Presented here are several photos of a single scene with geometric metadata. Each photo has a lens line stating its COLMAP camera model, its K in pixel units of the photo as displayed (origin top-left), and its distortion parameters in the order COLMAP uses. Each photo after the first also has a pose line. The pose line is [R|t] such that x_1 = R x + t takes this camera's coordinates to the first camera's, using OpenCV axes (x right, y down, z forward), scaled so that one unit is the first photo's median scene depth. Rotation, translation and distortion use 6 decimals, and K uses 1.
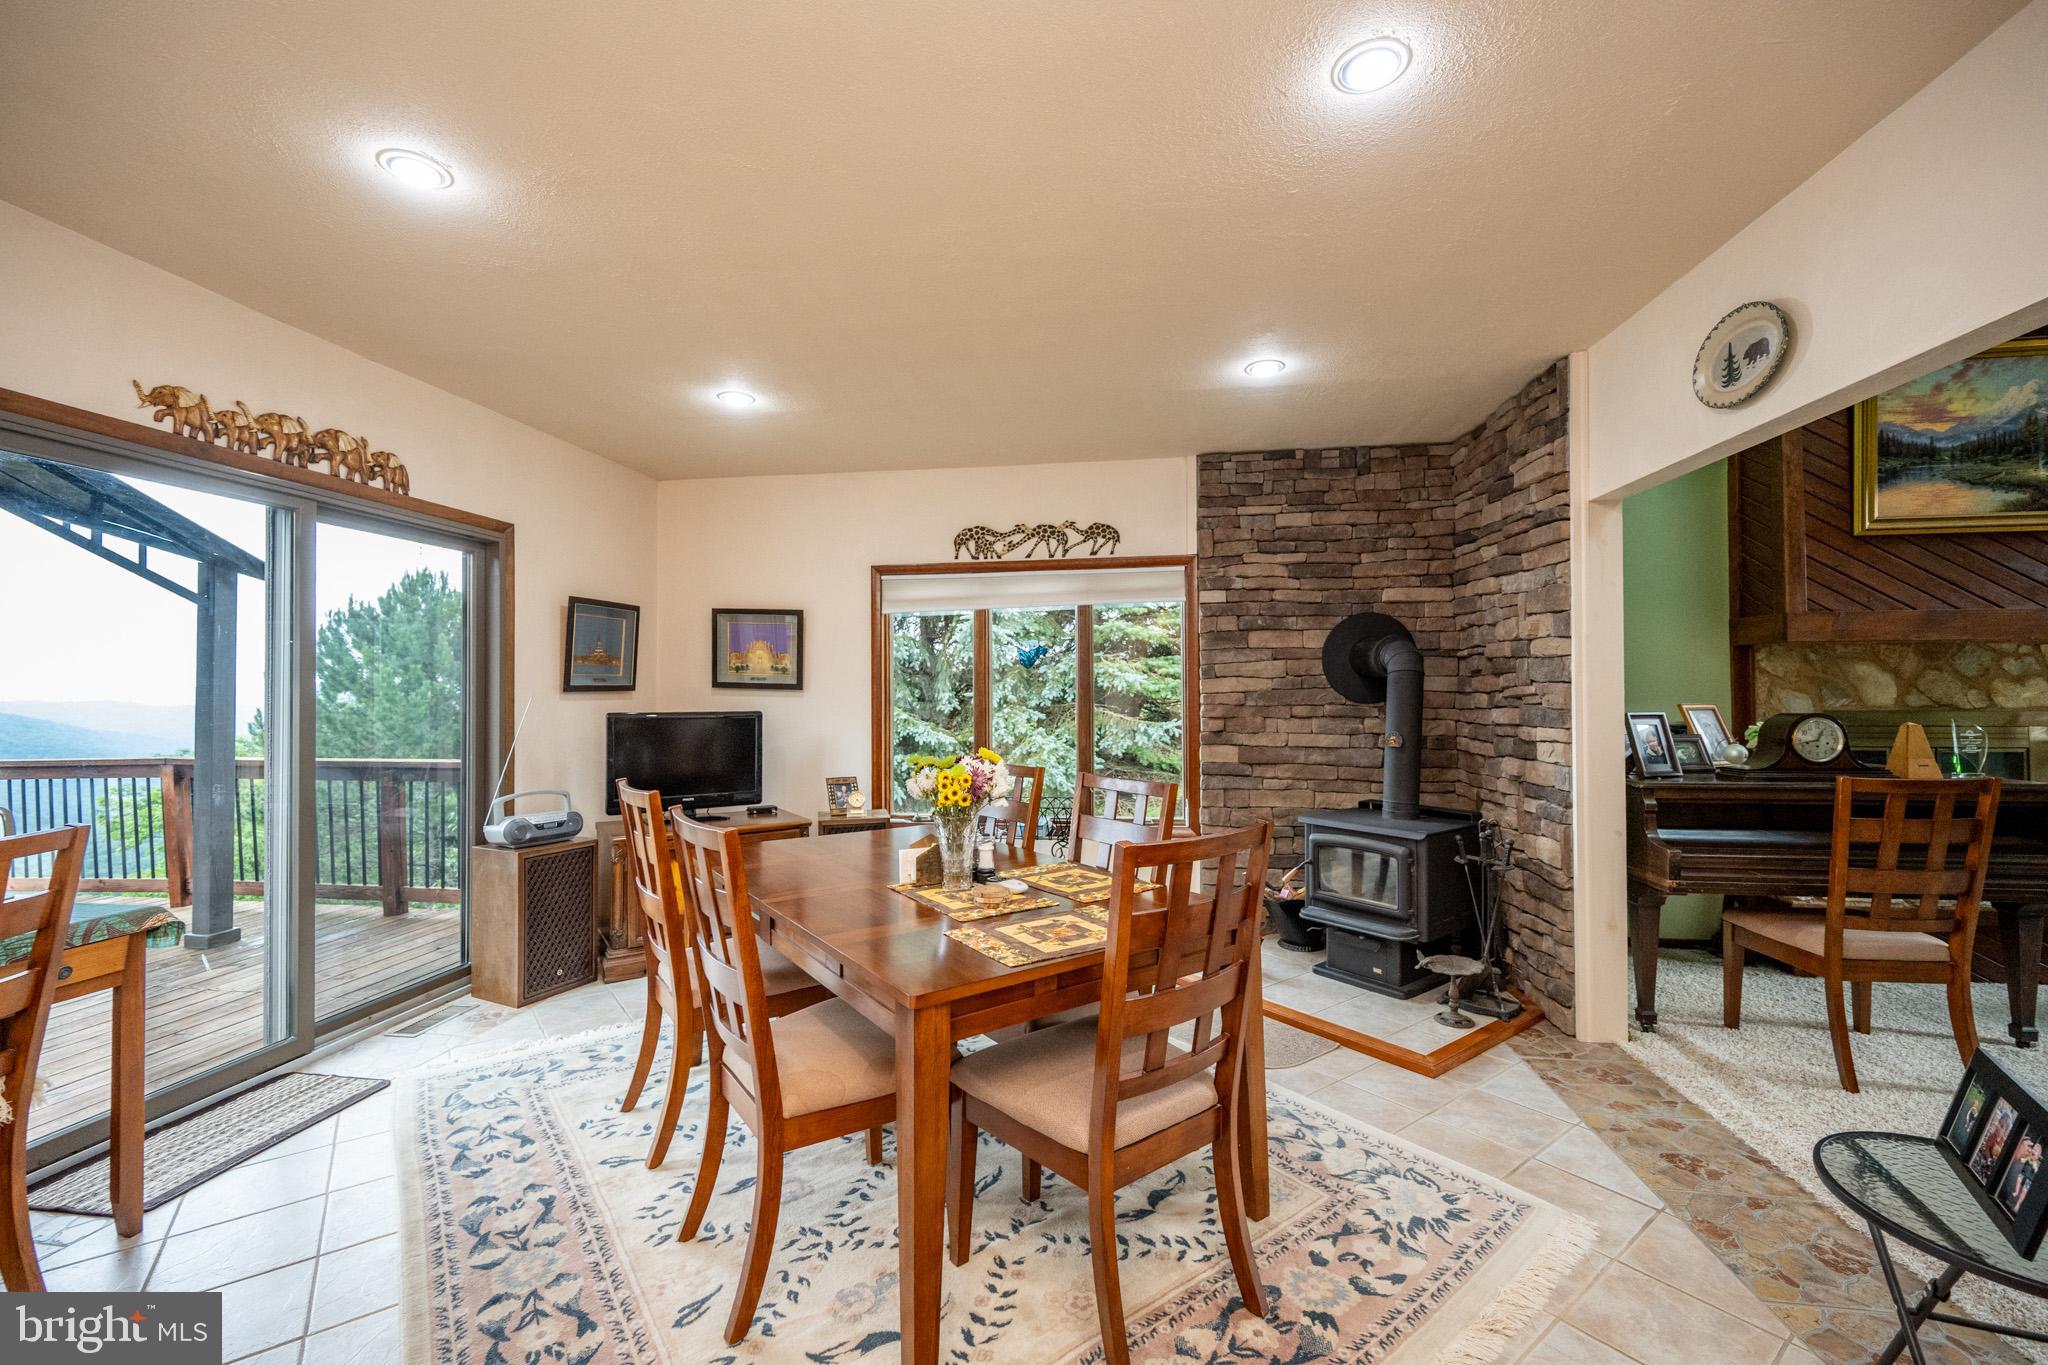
lens RADIAL K [[828.9, 0, 1024.0], [0, 828.9, 682.5], [0, 0, 1]] dist [-0.000314, -0.000031]
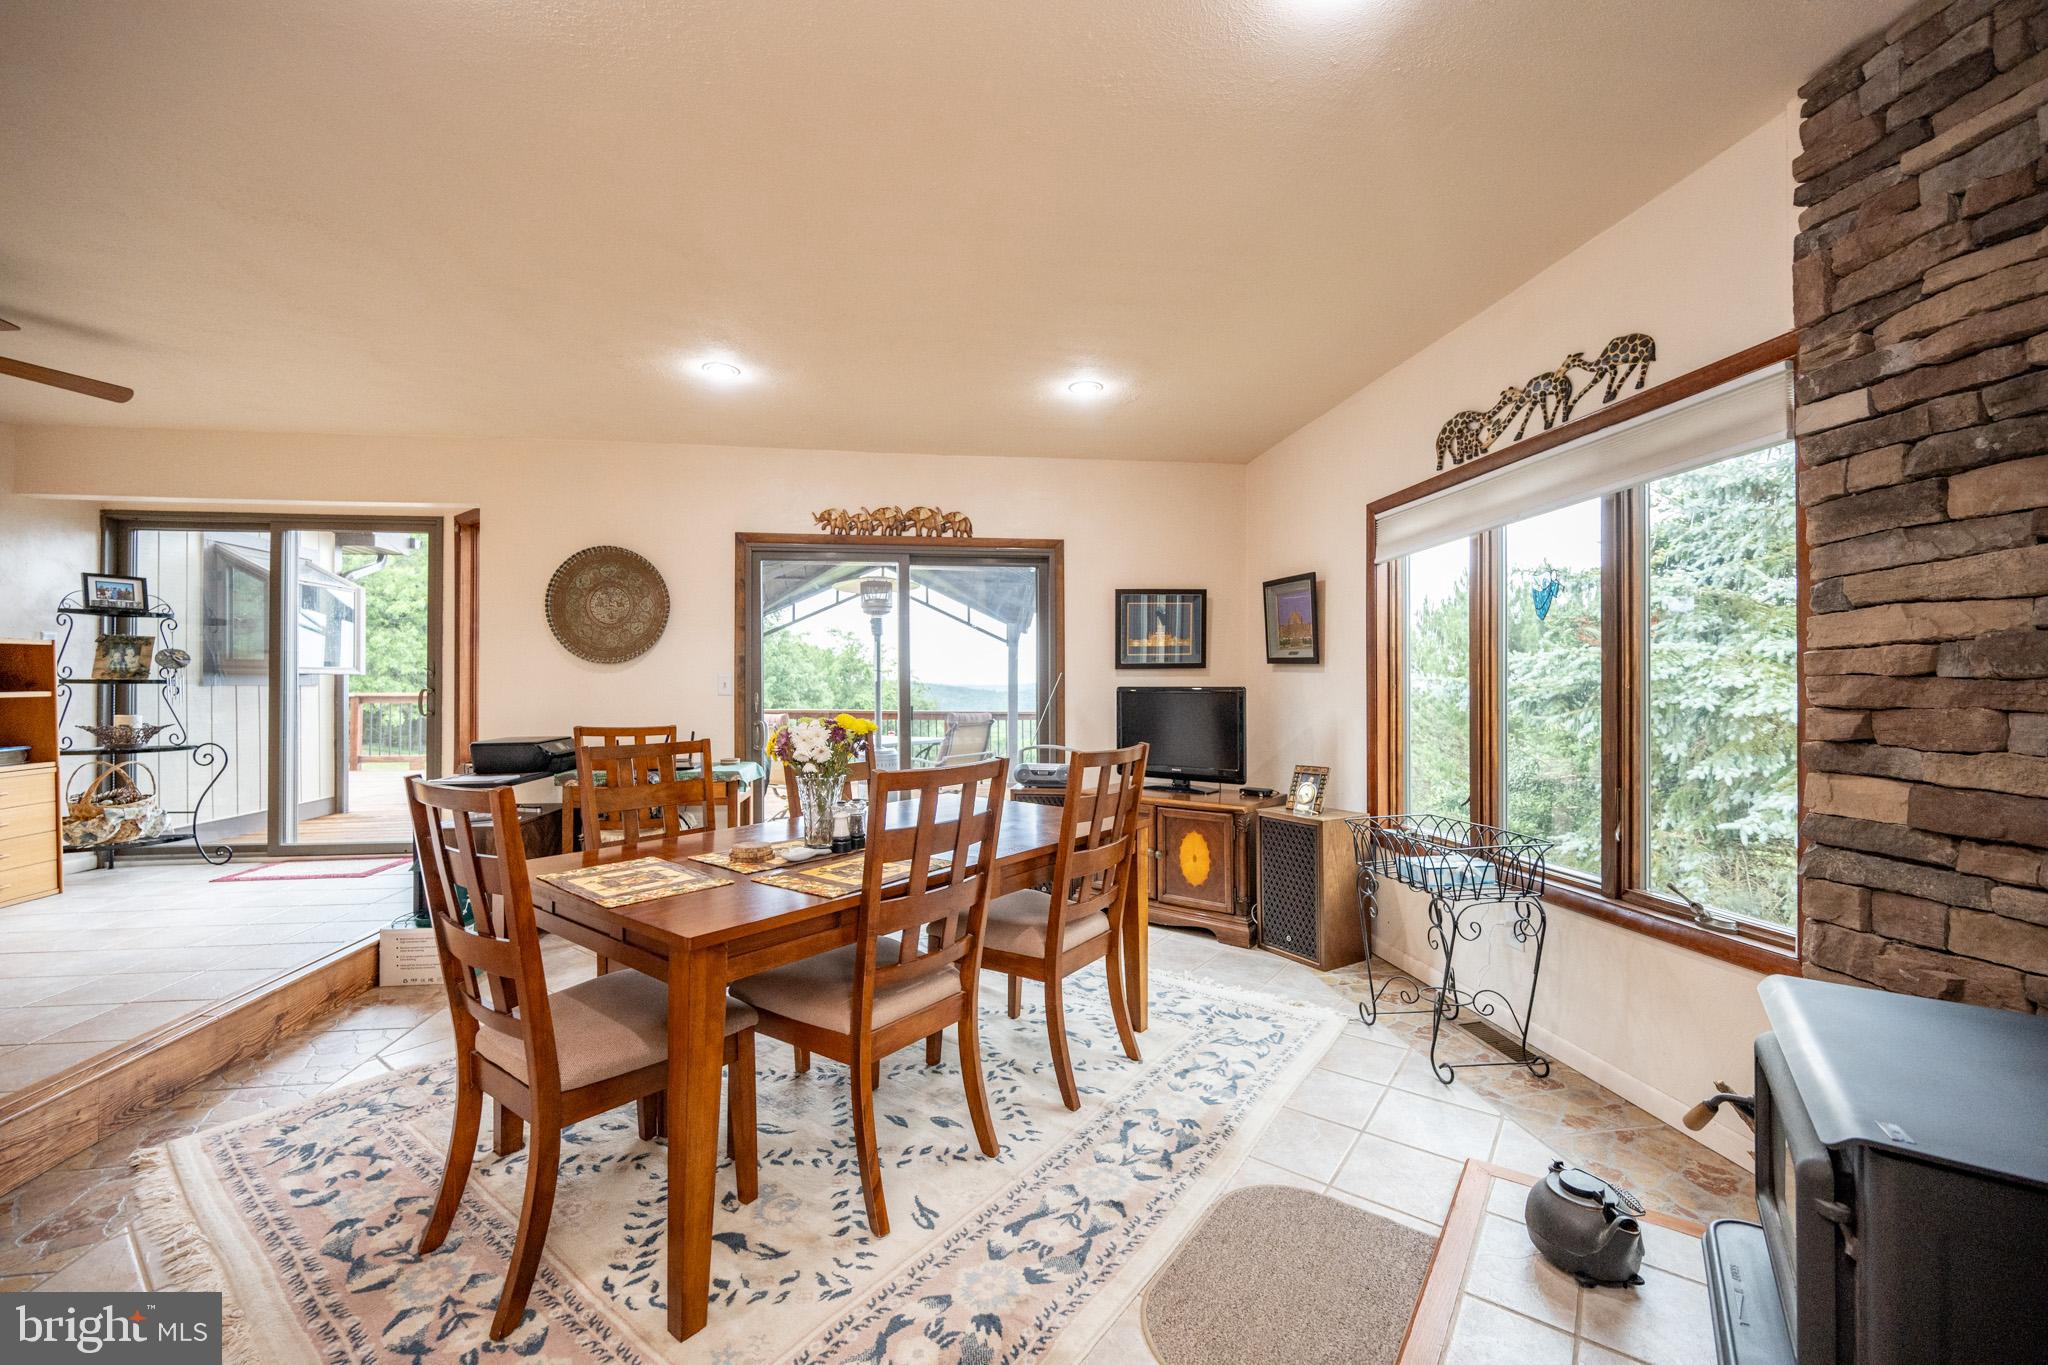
lens RADIAL K [[805.3, 0, 1024.0], [0, 805.3, 682.5], [0, 0, 1]] dist [0.000067, -0.000003]
pose [[0.282928, -0.000353, -0.959141, 0.498279], [0.013074, 0.999908, 0.003489, 0.023537], [0.959052, -0.013527, 0.282907, 0.503807]]
